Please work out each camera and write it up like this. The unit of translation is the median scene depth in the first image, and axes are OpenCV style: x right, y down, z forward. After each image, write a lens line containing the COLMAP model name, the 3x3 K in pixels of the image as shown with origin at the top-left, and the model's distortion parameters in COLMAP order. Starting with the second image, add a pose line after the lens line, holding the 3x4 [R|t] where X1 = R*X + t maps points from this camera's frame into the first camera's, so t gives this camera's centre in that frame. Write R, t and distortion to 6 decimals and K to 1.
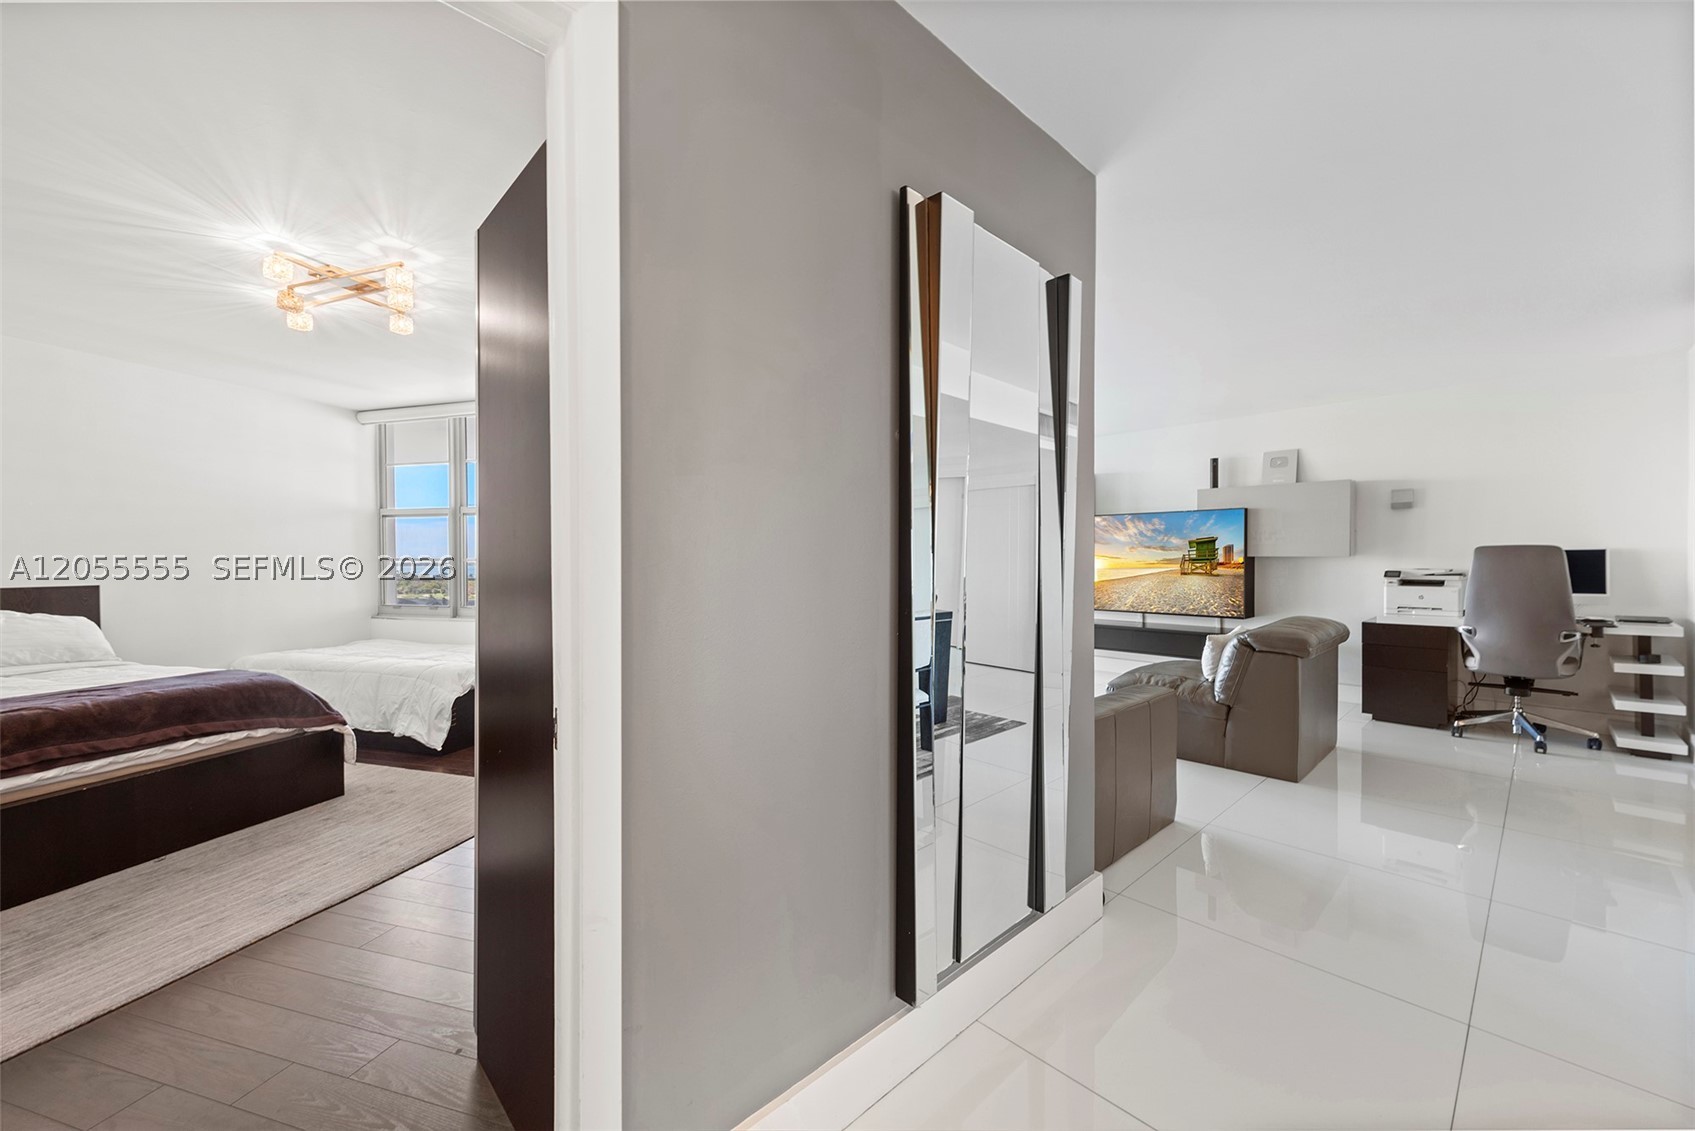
lens RADIAL K [[658.4, 0, 844.1], [0, 658.4, 560.1], [0, 0, 1]] dist [0.000391, 0.000626]
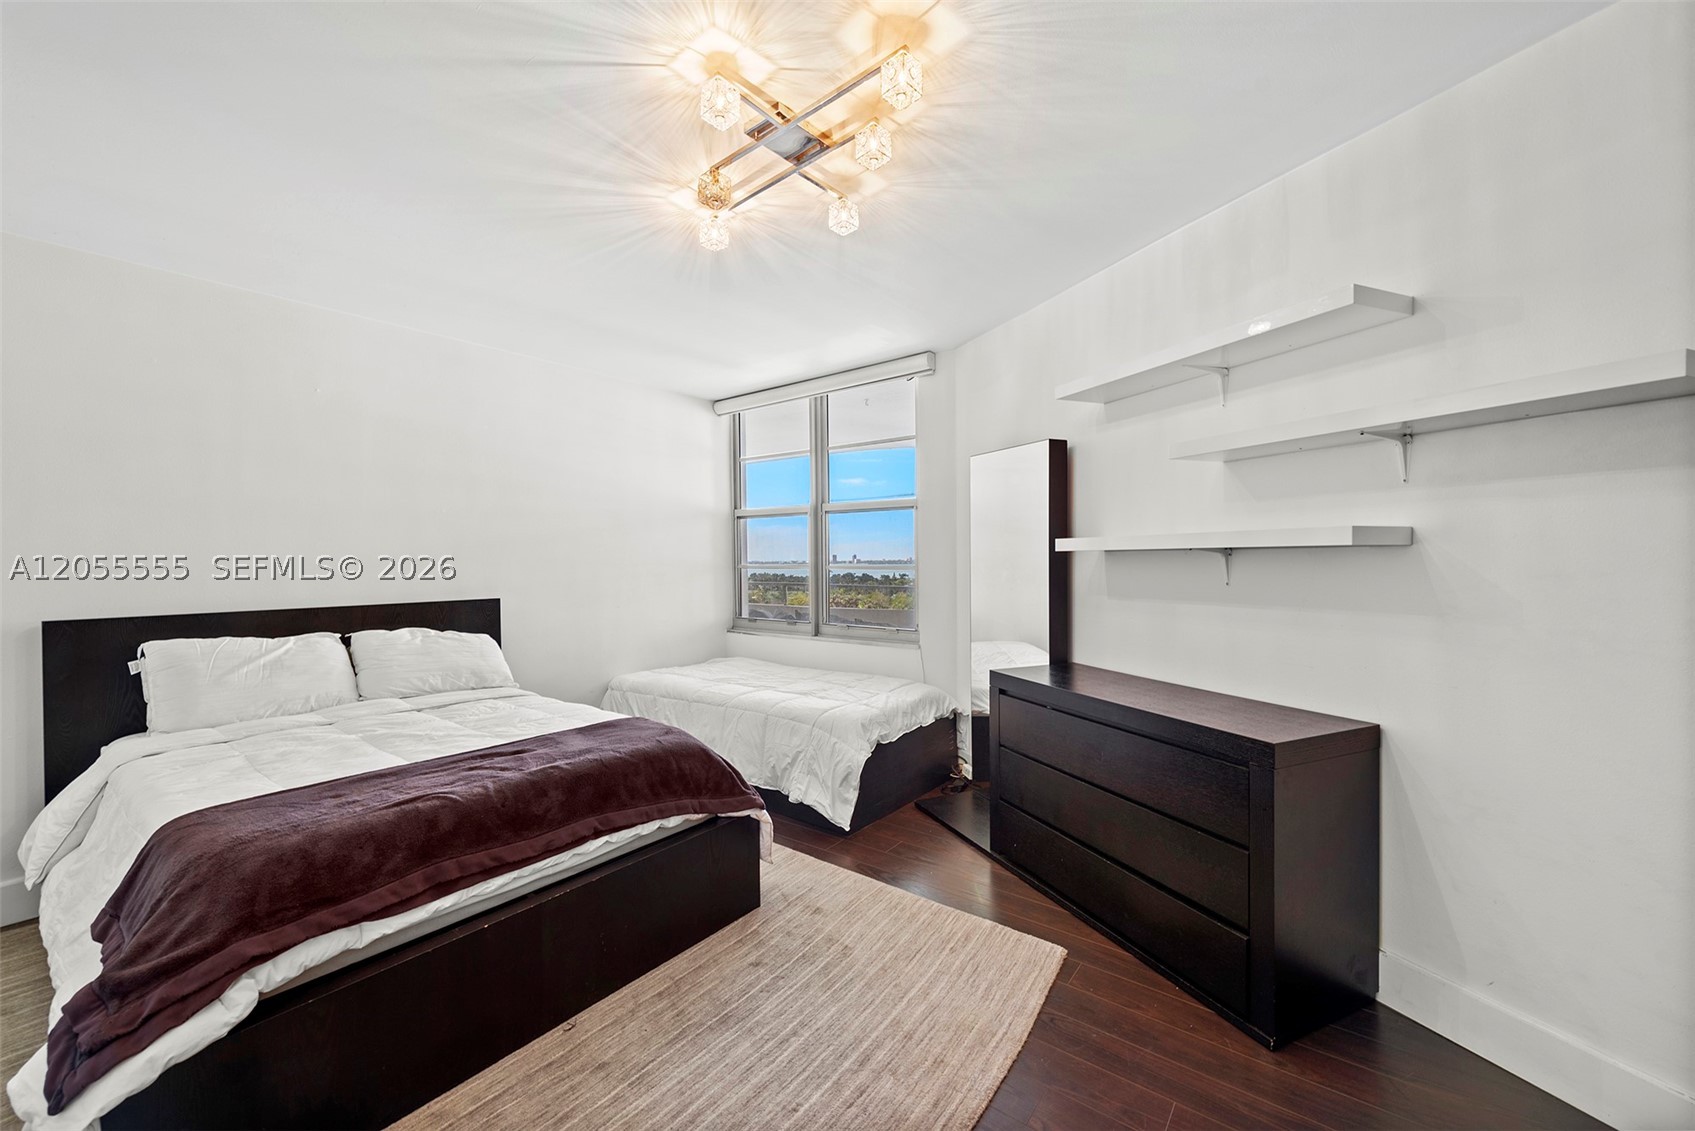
lens RADIAL K [[658.4, 0, 844.1], [0, 658.4, 560.1], [0, 0, 1]] dist [0.000391, 0.000626]
pose [[0.935319, -0.002441, -0.353797, -0.424549], [0.002333, 0.999997, -0.000733, -0.013899], [0.353797, -0.000140, 0.935322, 0.371897]]
